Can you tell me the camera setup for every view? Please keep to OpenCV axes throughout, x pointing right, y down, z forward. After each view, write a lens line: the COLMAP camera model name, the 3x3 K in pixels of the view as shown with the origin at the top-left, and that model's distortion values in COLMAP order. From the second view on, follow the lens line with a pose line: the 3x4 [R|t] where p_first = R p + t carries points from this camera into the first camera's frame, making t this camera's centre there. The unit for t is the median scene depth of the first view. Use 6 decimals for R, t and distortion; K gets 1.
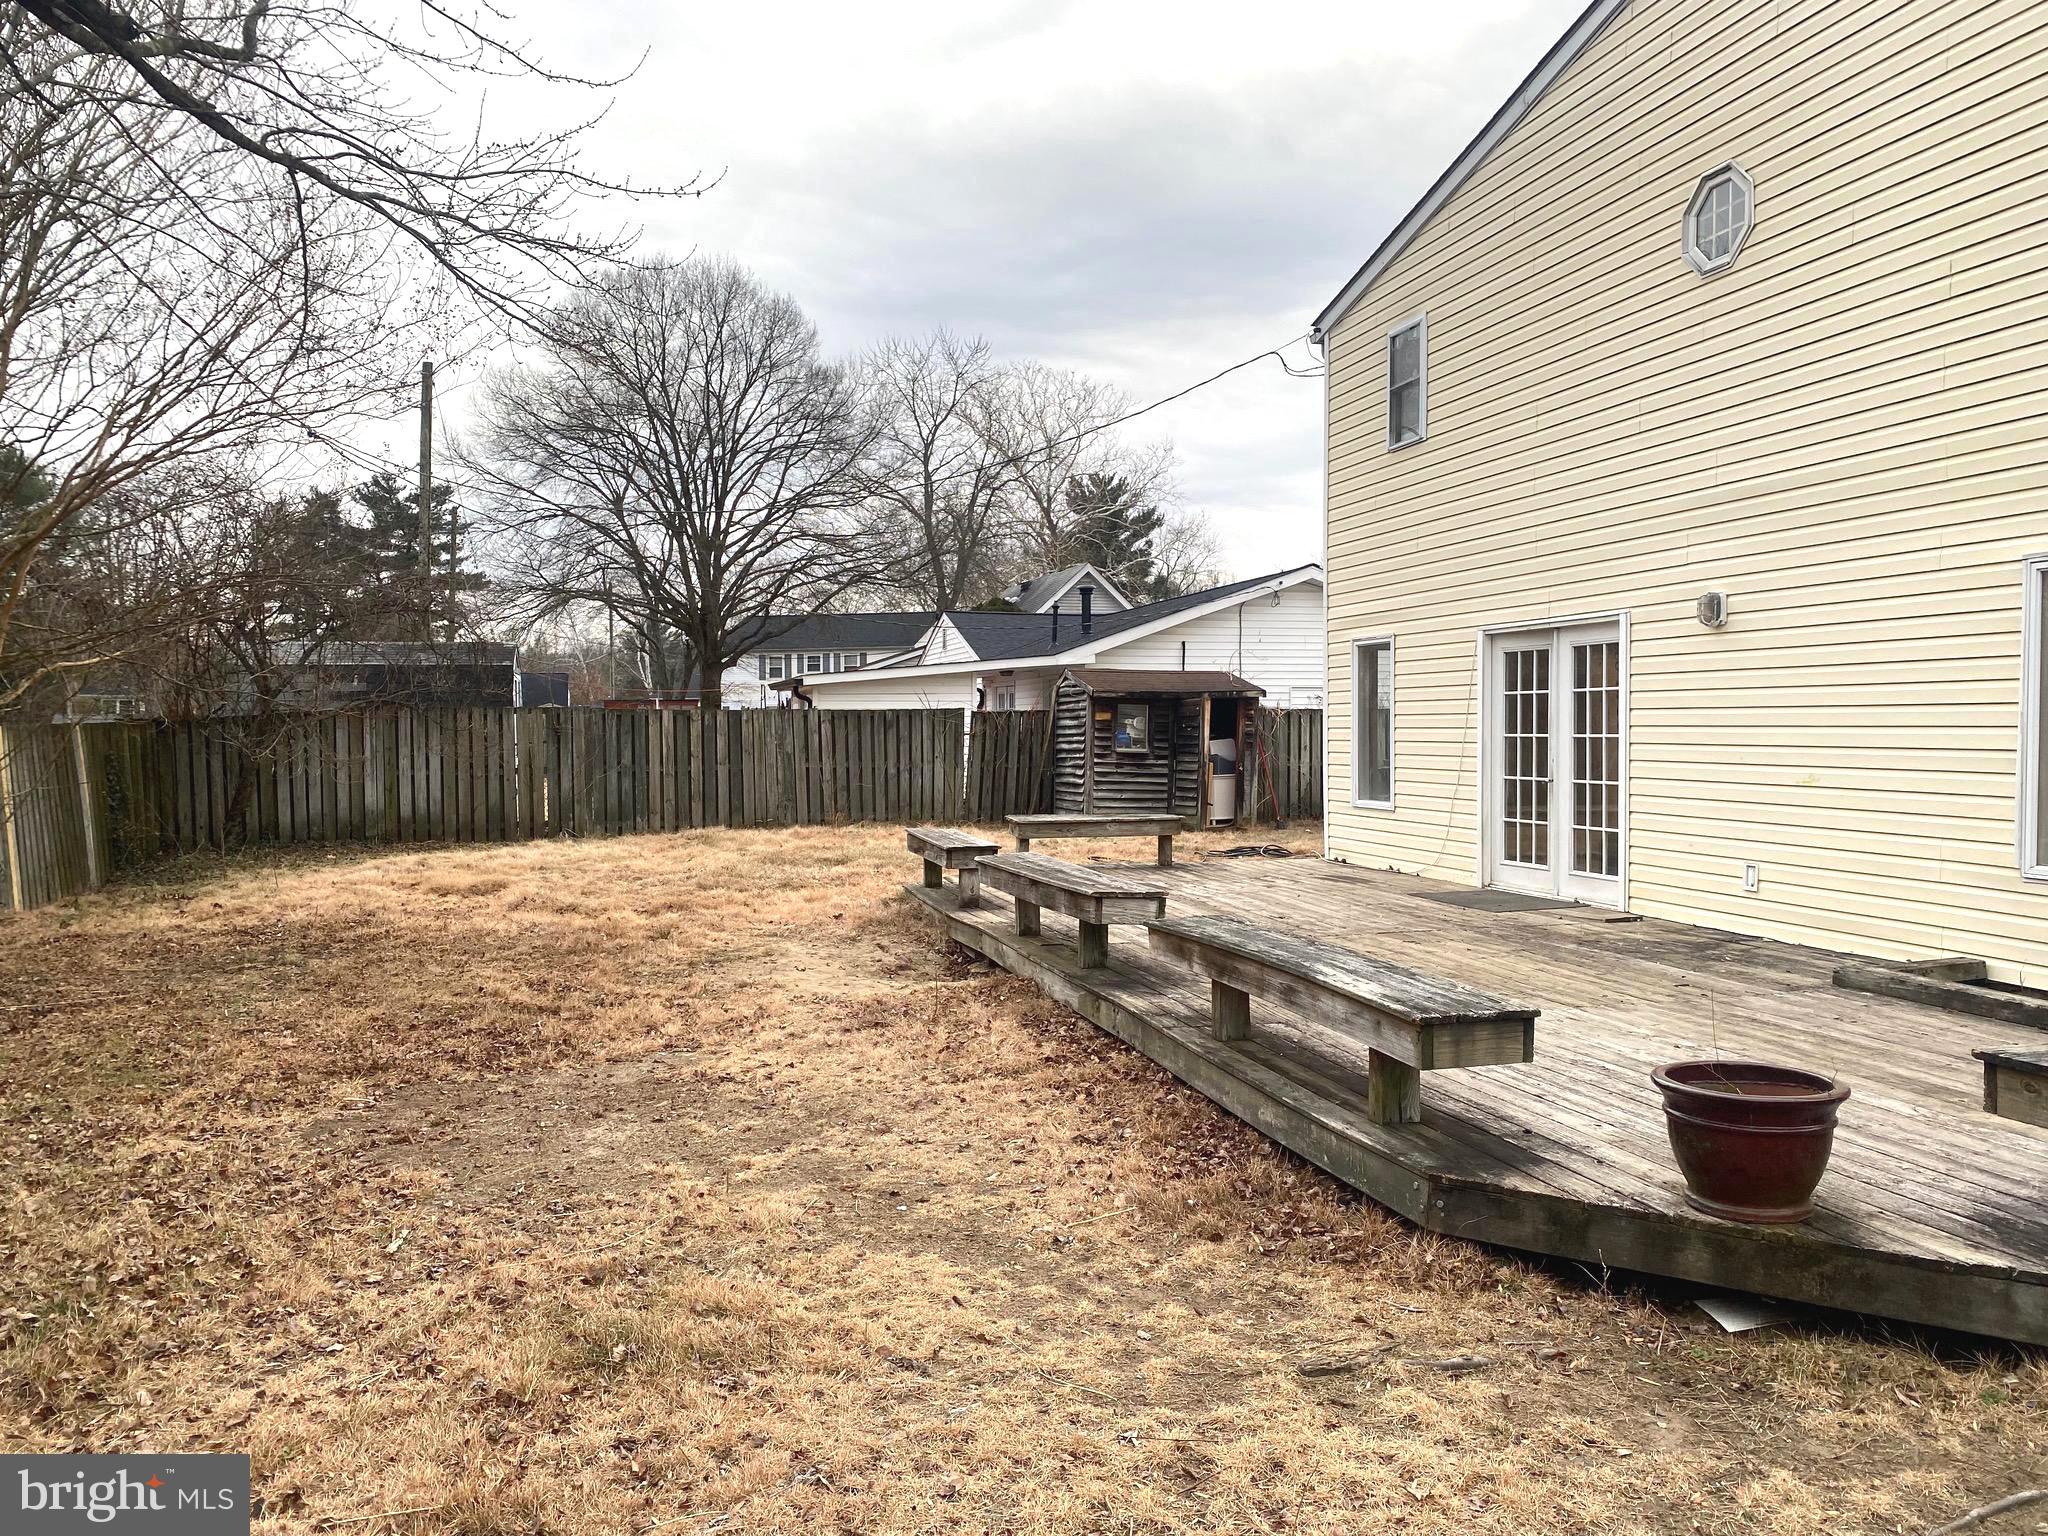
lens RADIAL K [[1566.4, 0, 1027.2], [0, 1566.4, 771.6], [0, 0, 1]] dist [0.022236, 0.002474]
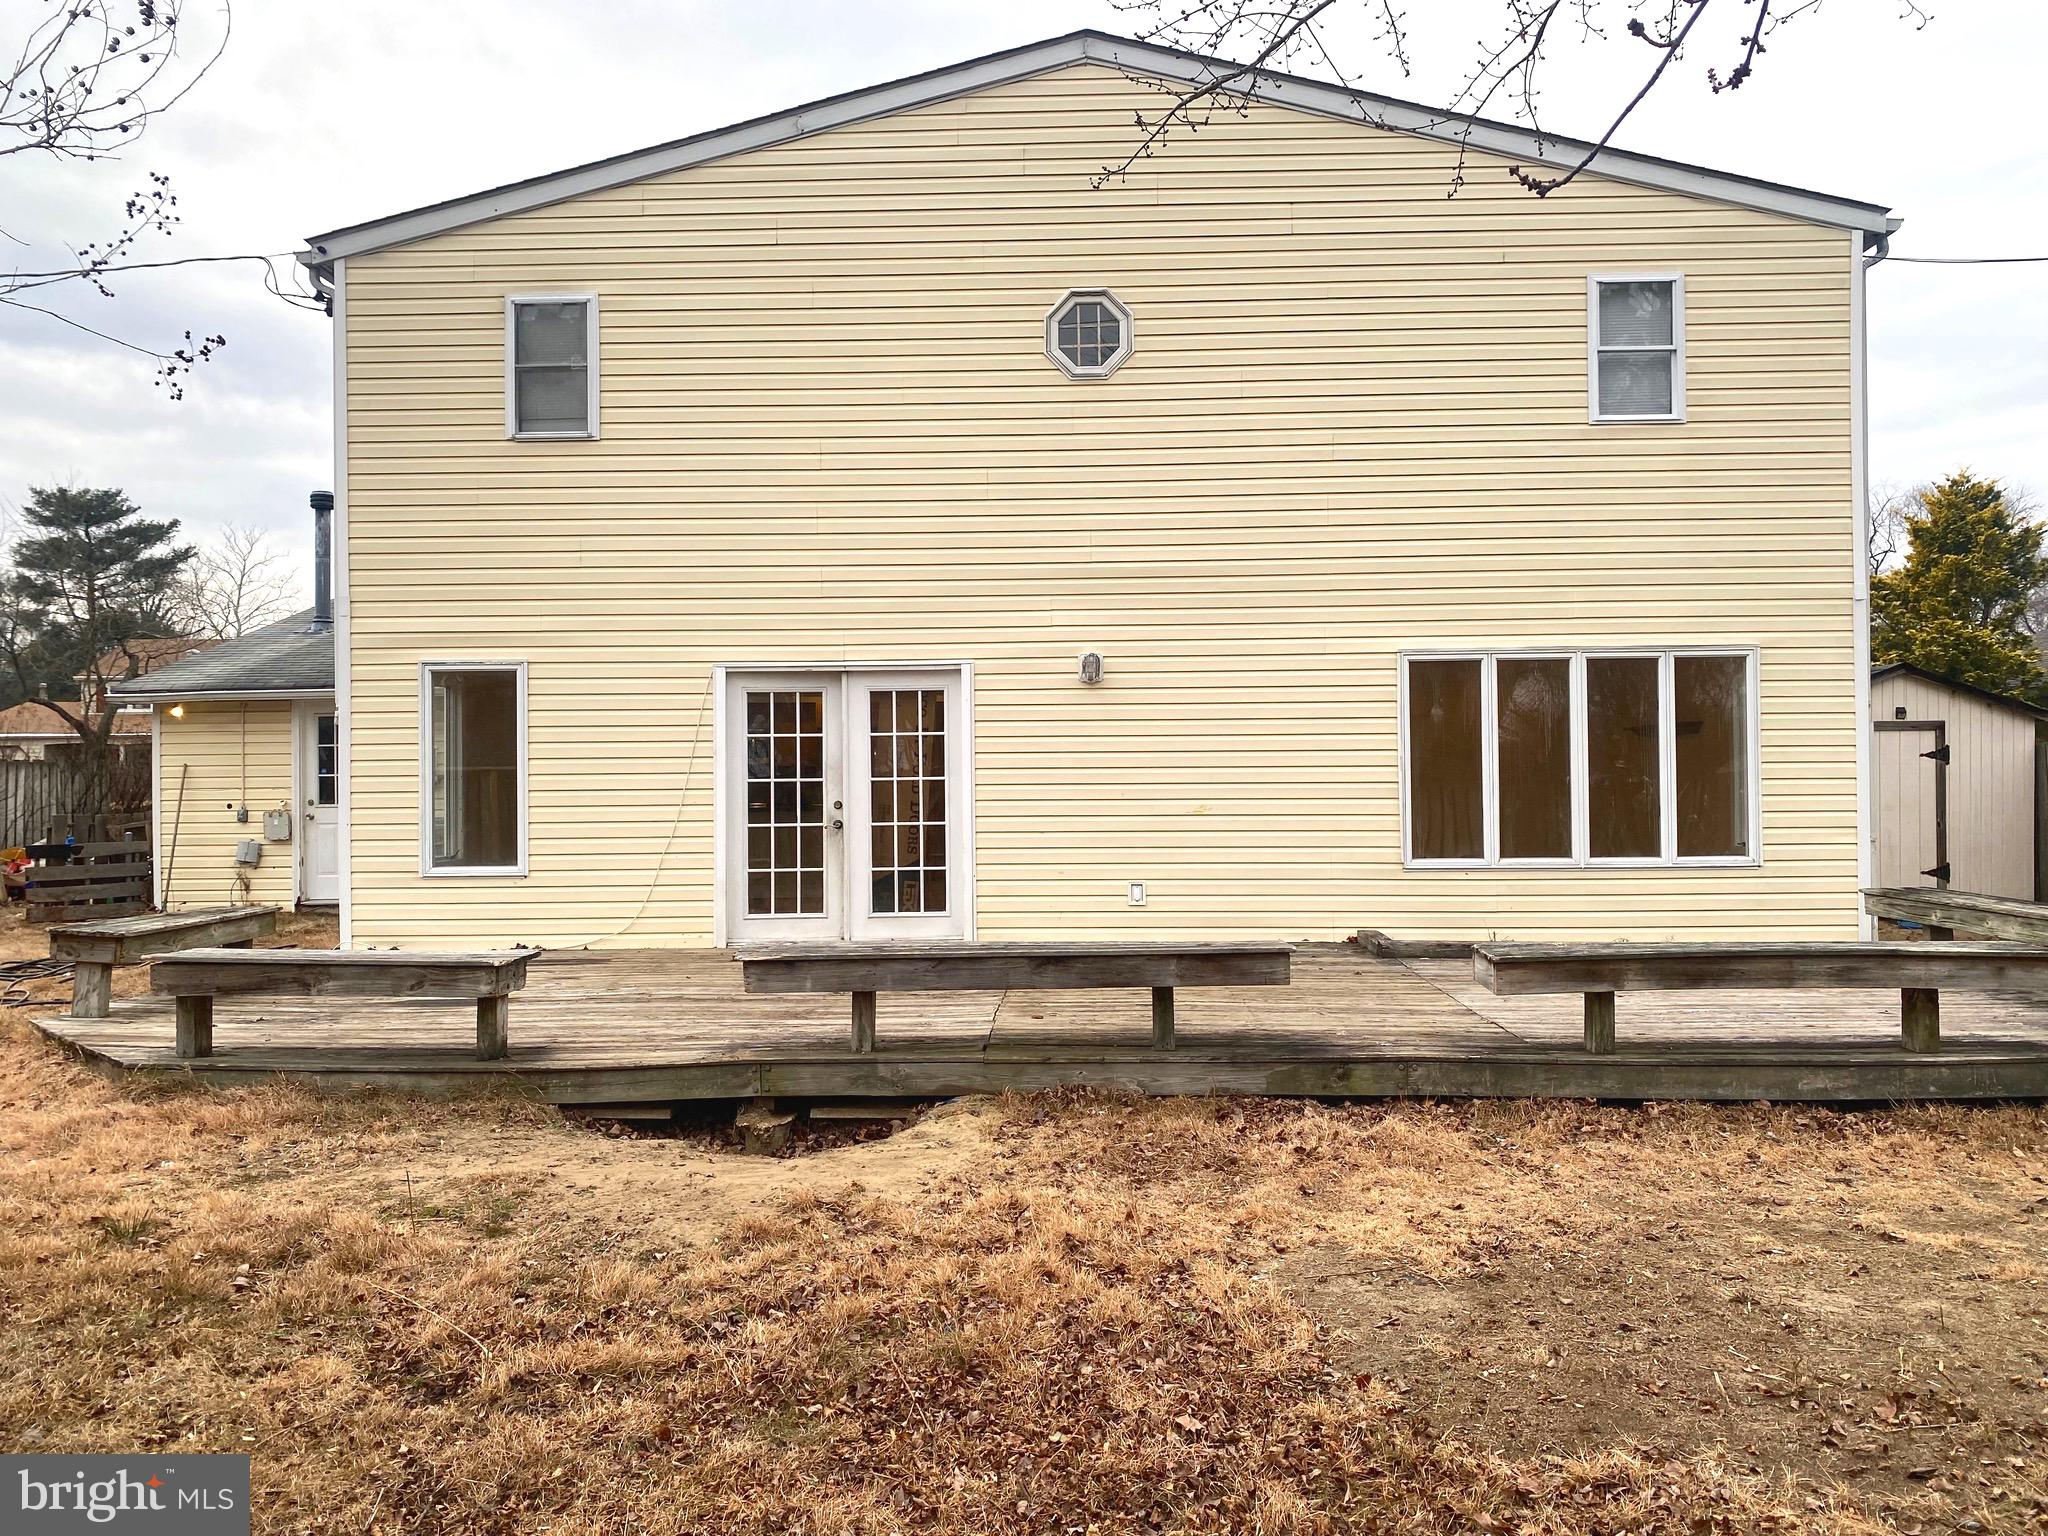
lens RADIAL K [[1570.8, 0, 1020.6], [0, 1570.8, 767.6], [0, 0, 1]] dist [0.106762, -0.138917]
pose [[0.282997, 0.007358, 0.959093, -0.677591], [0.035881, 0.999189, -0.018253, -0.009838], [-0.958449, 0.039579, 0.282504, 0.709611]]
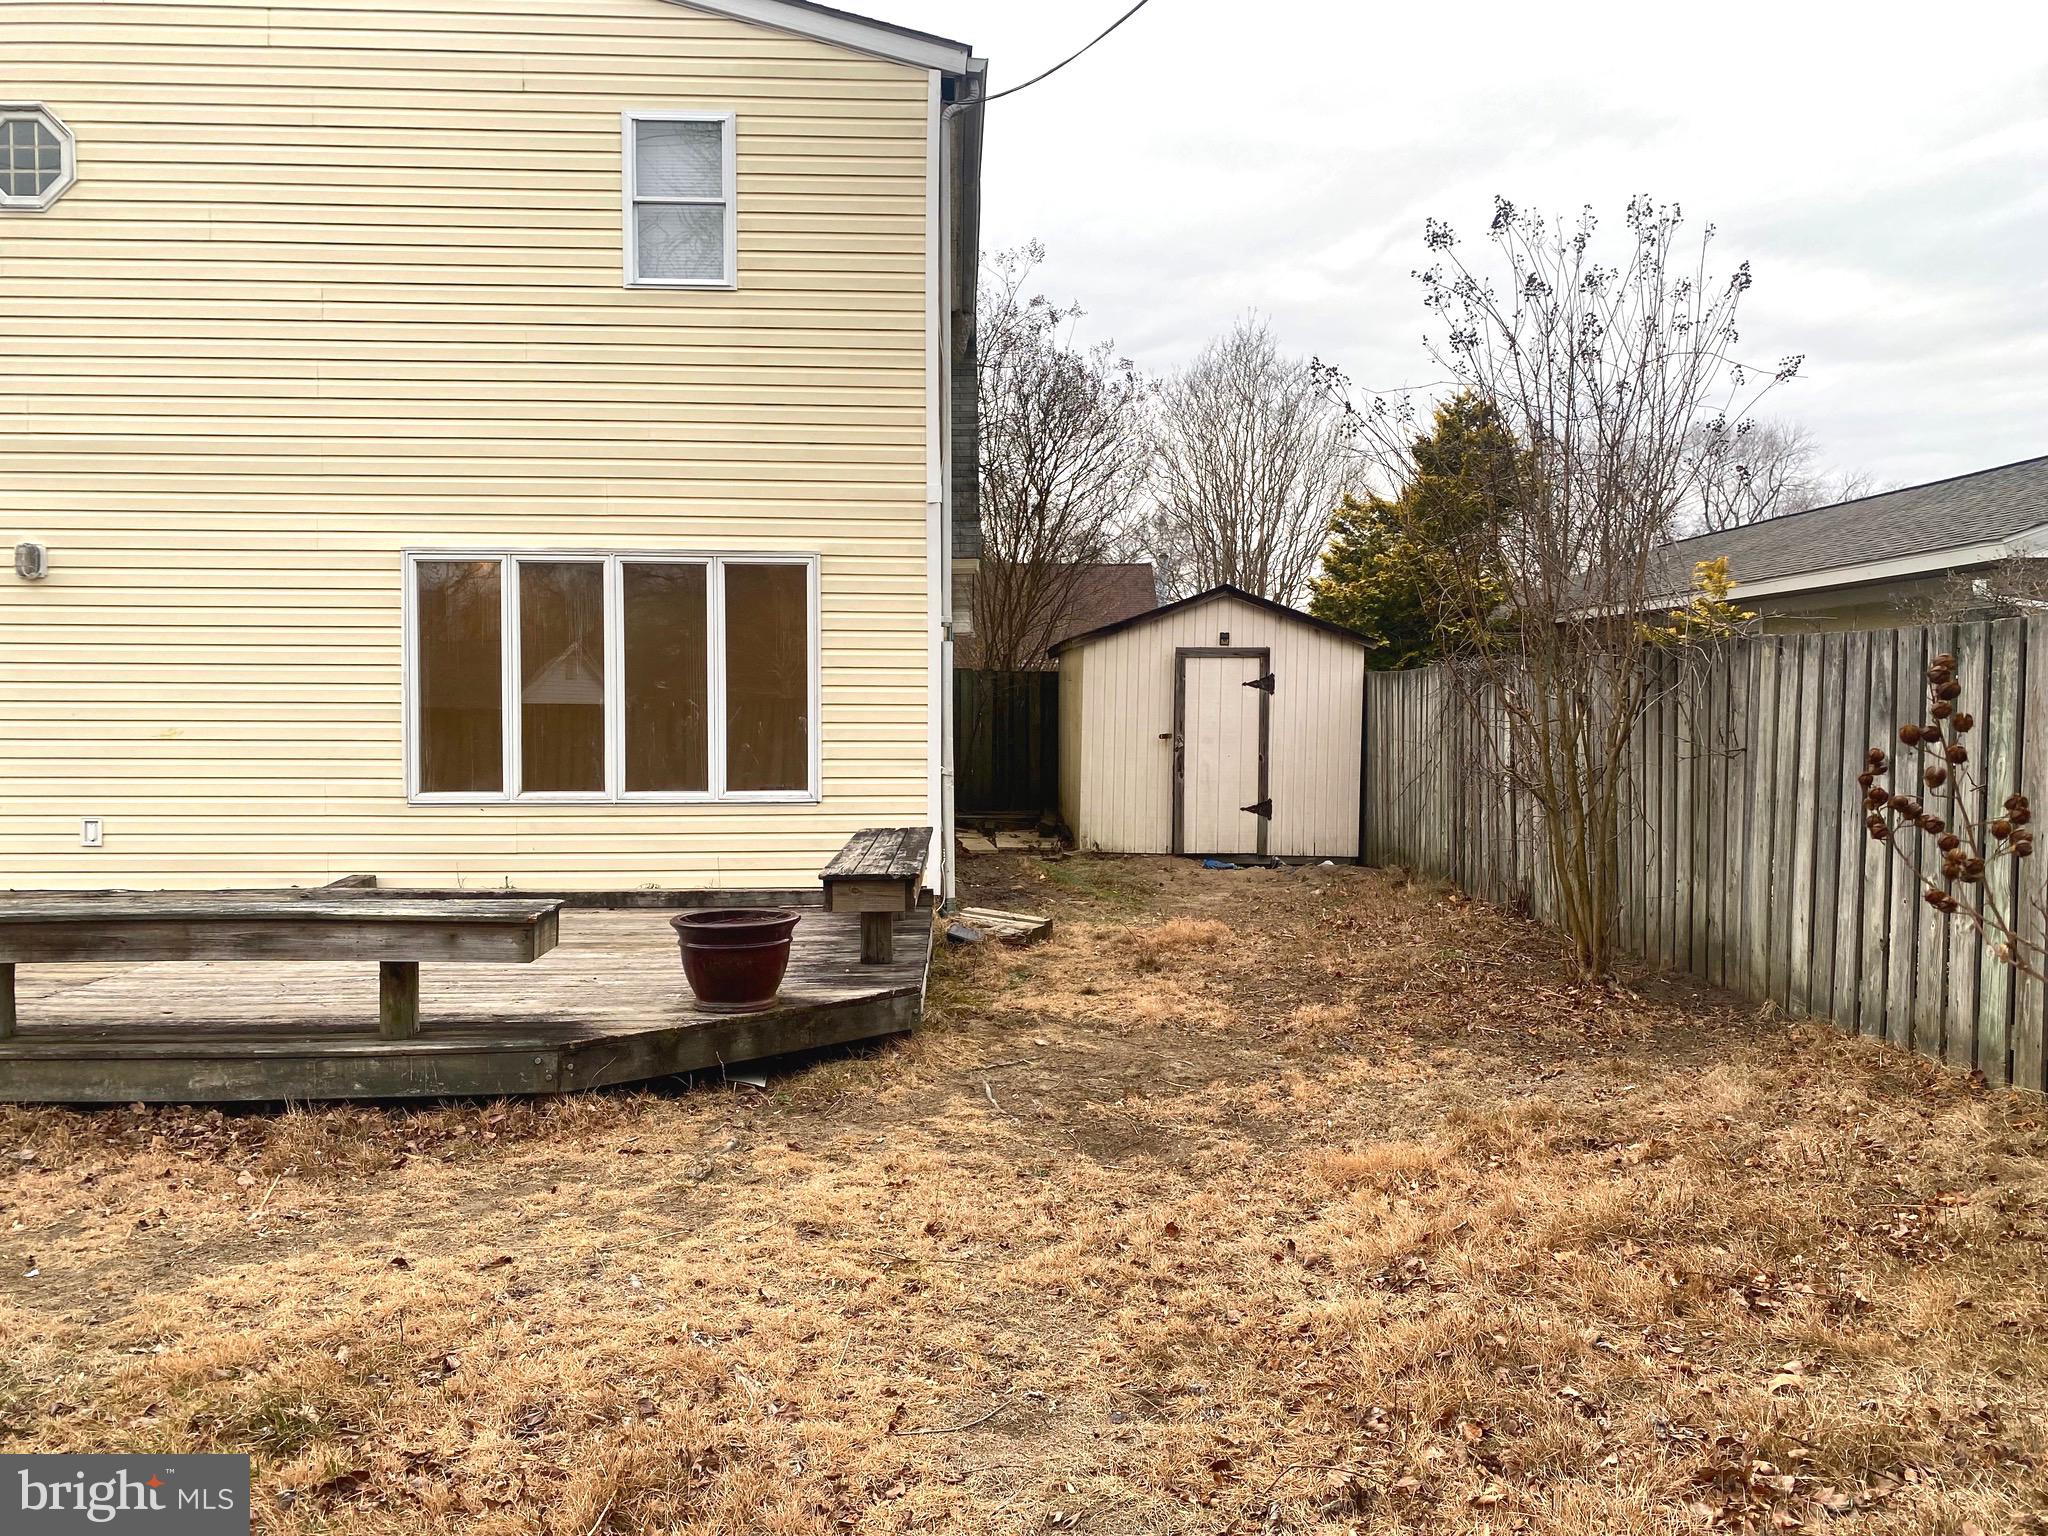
lens RADIAL K [[1570.8, 0, 1020.6], [0, 1570.8, 767.6], [0, 0, 1]] dist [0.106762, -0.138917]
pose [[0.229666, -0.033745, 0.972684, -0.378105], [0.024880, 0.999276, 0.028793, 0.010620], [-0.972951, 0.017588, 0.230339, 0.179088]]
